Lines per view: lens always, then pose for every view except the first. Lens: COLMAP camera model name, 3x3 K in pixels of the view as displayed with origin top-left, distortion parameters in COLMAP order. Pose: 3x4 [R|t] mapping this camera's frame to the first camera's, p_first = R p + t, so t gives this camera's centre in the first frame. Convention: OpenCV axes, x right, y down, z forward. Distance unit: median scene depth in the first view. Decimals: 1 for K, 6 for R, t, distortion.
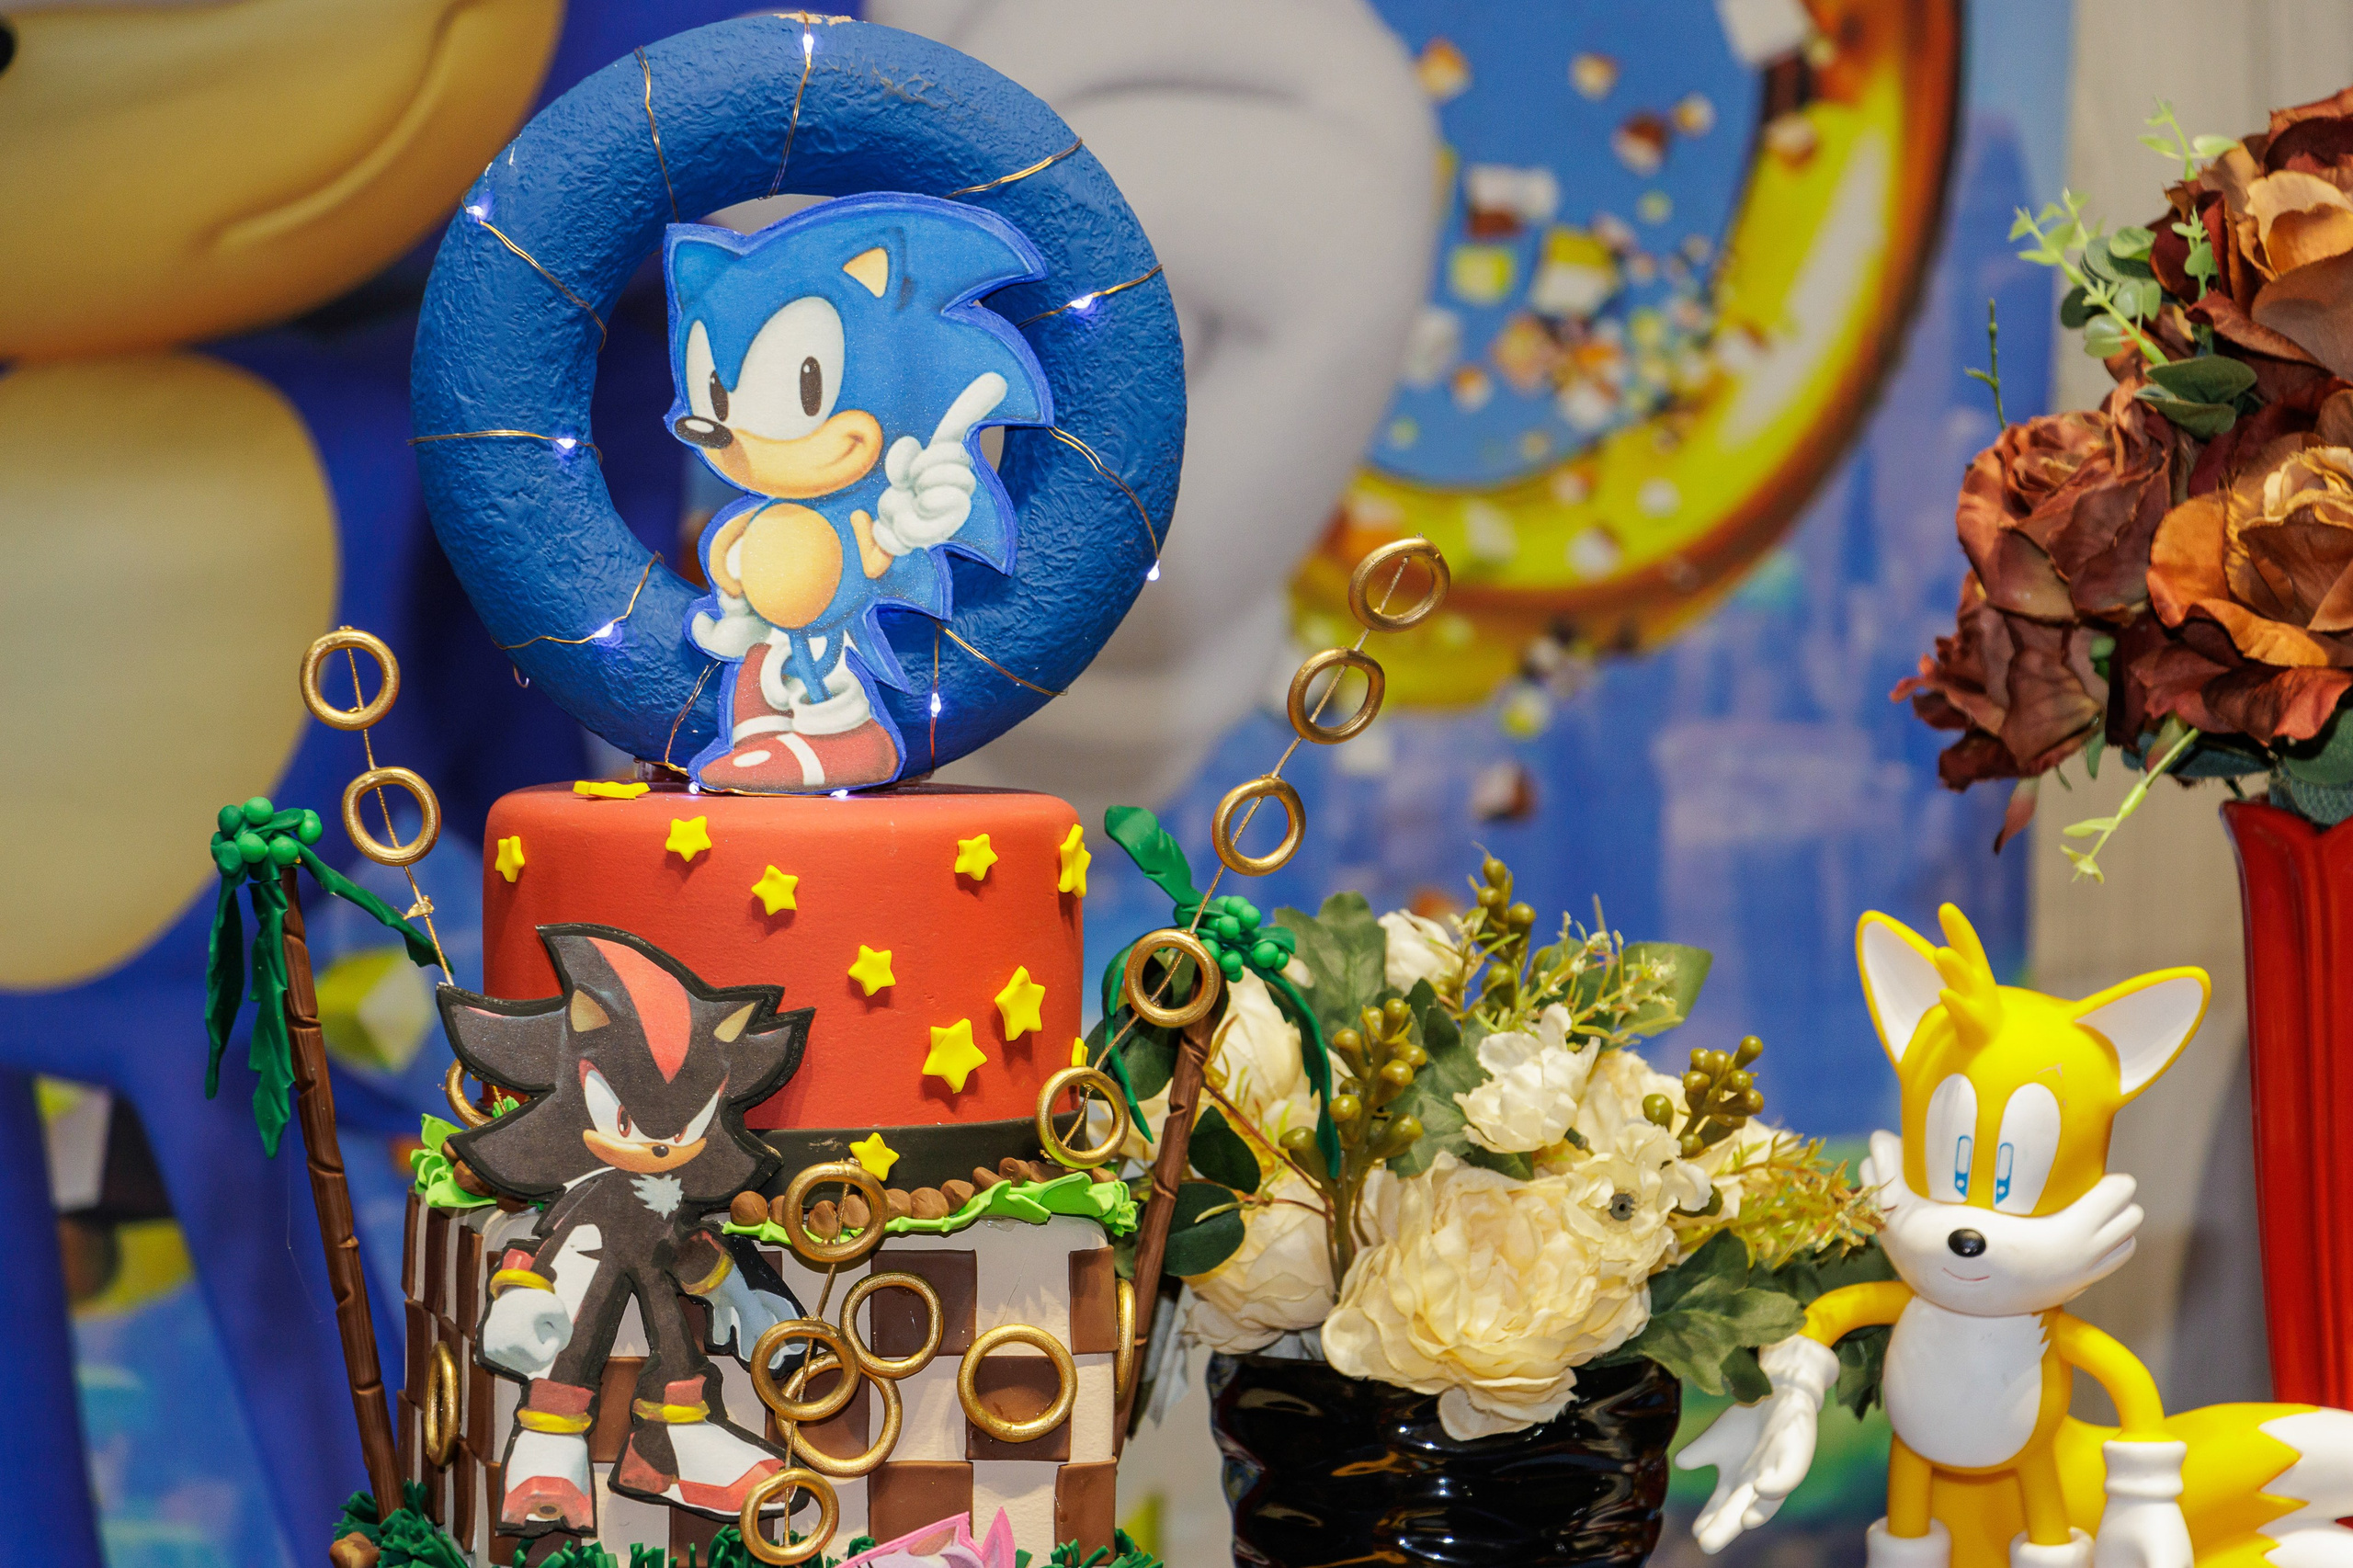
lens RADIAL K [[10838.1, 0, 1176.5], [0, 10838.1, 784.0], [0, 0, 1]] dist [-0.096325, -0.673718]
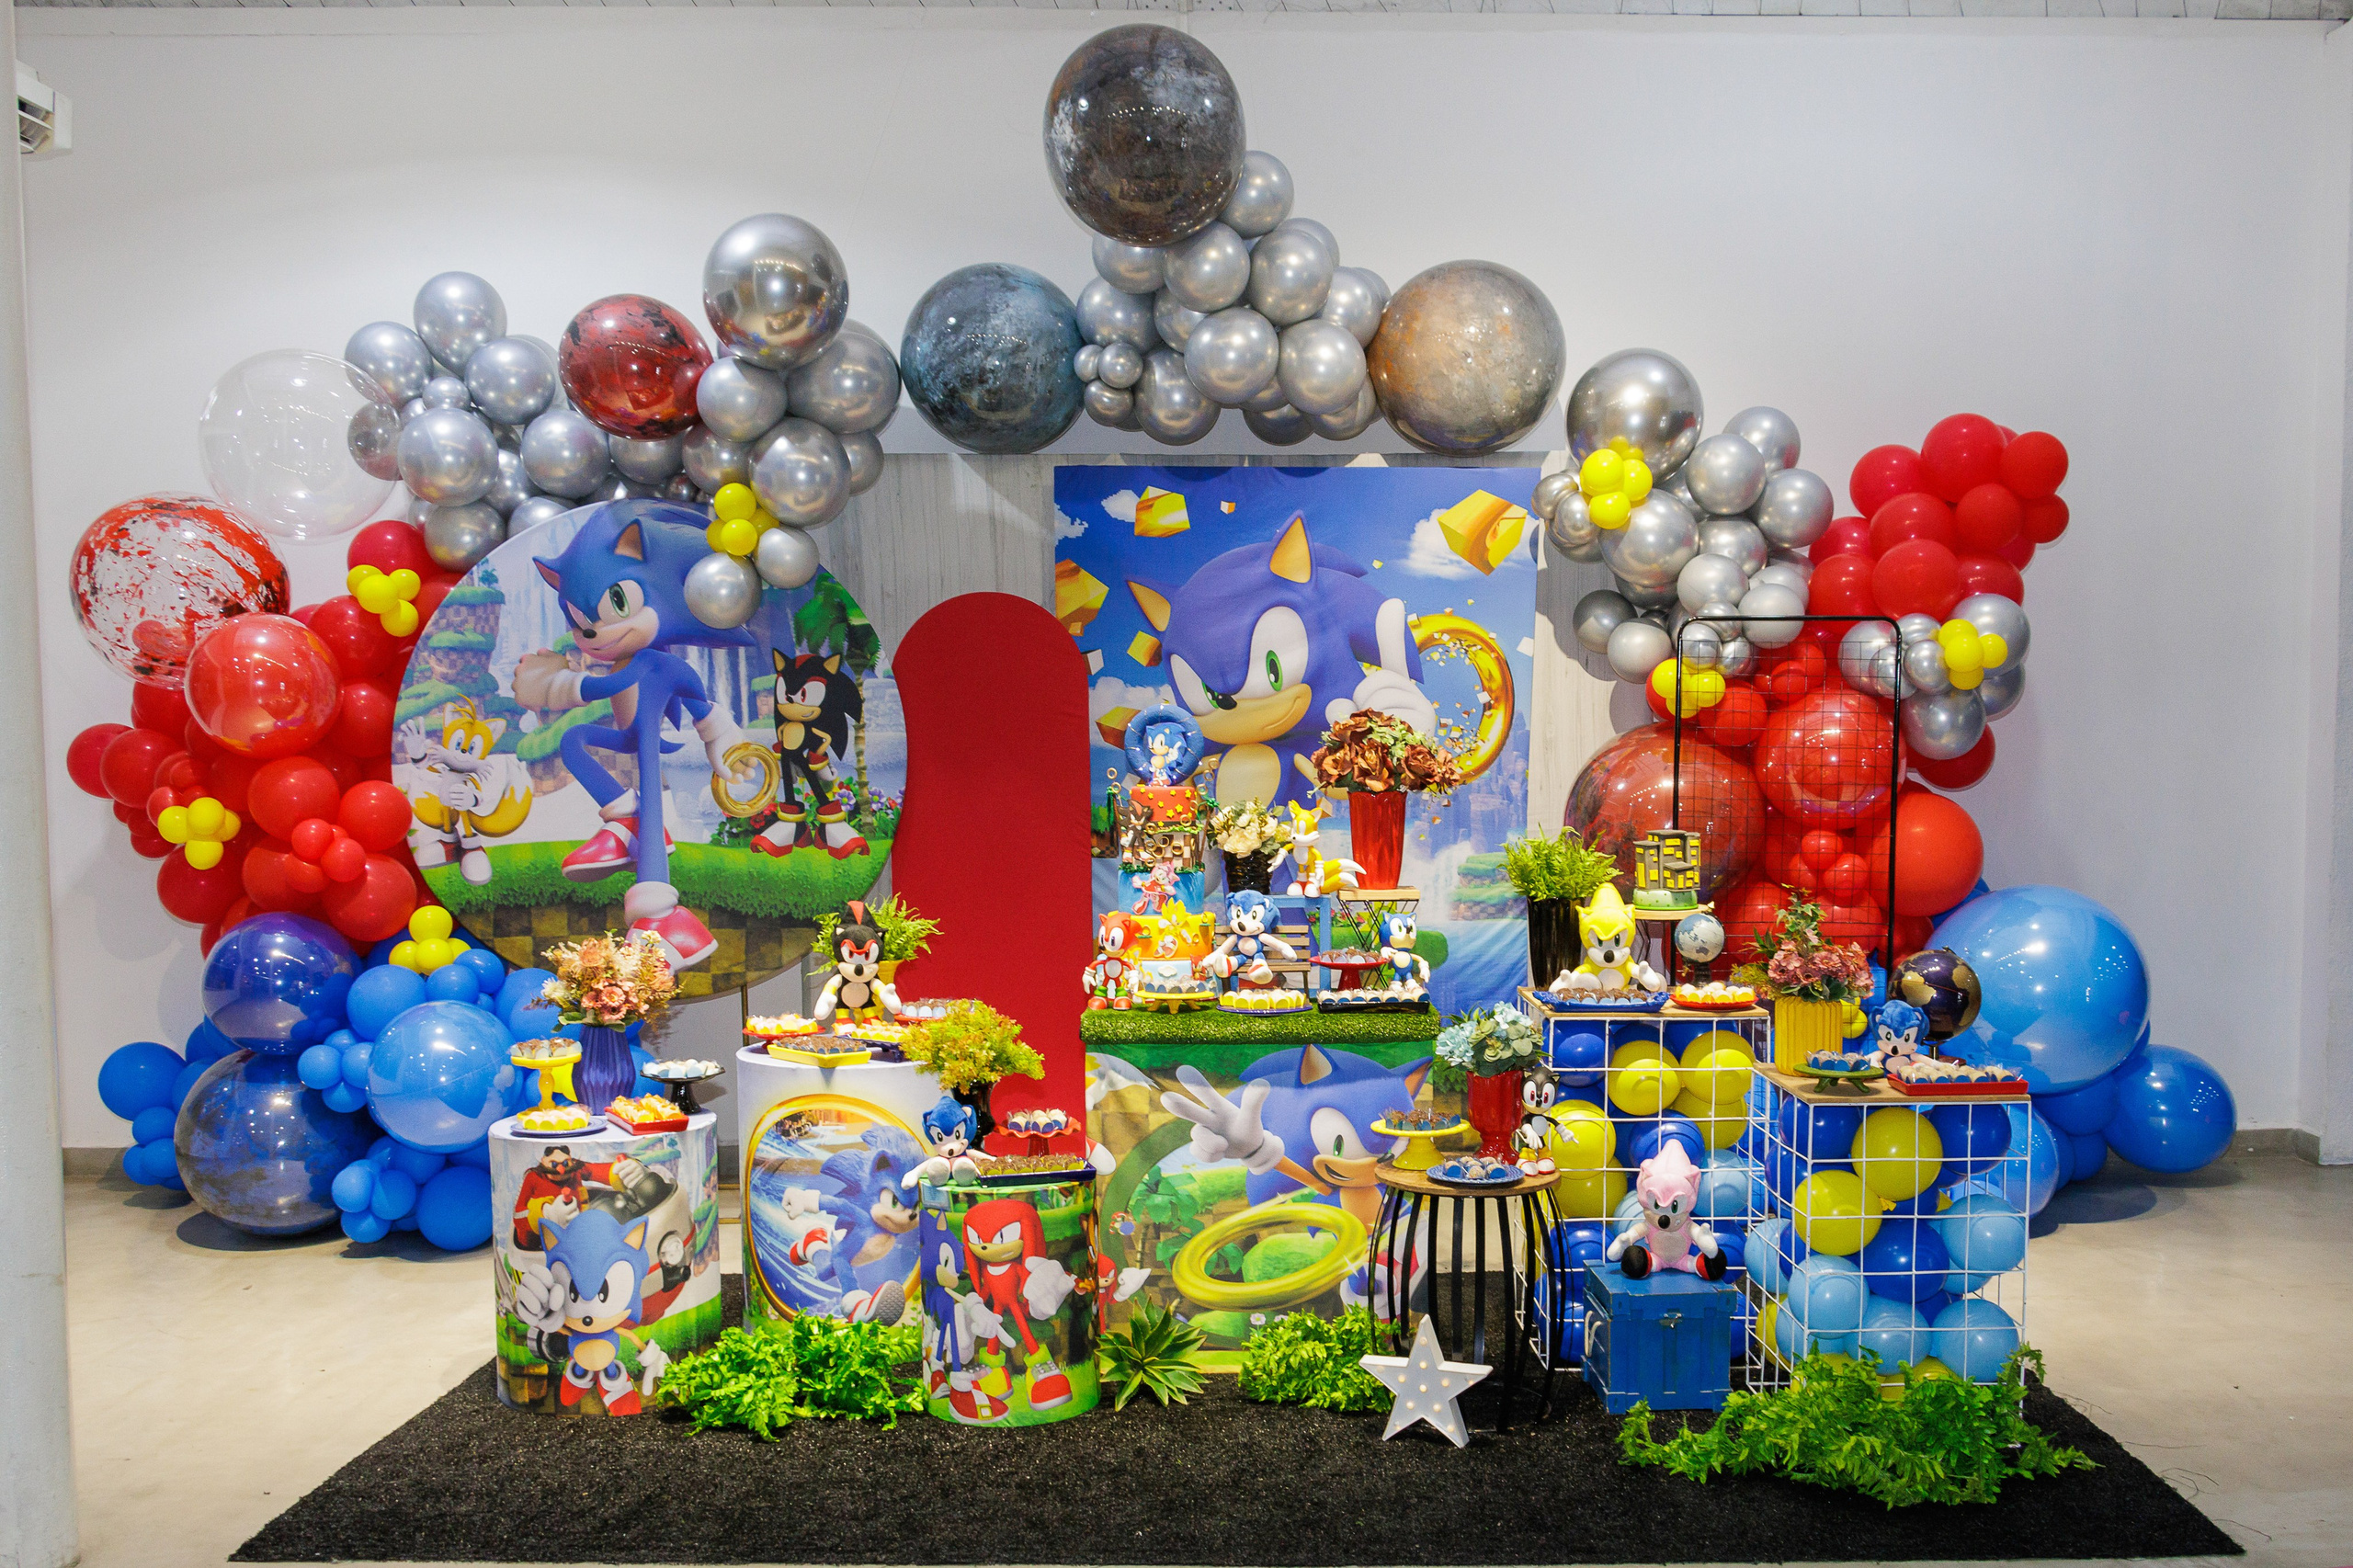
lens RADIAL K [[2138.2, 0, 1176.5], [0, 2138.2, 784.0], [0, 0, 1]] dist [-0.007158, -0.001786]
pose [[0.944789, 0.005852, -0.327628, 0.586925], [-0.013991, 0.999649, -0.022491, 0.040606], [0.327381, 0.025833, 0.944539, -0.750045]]
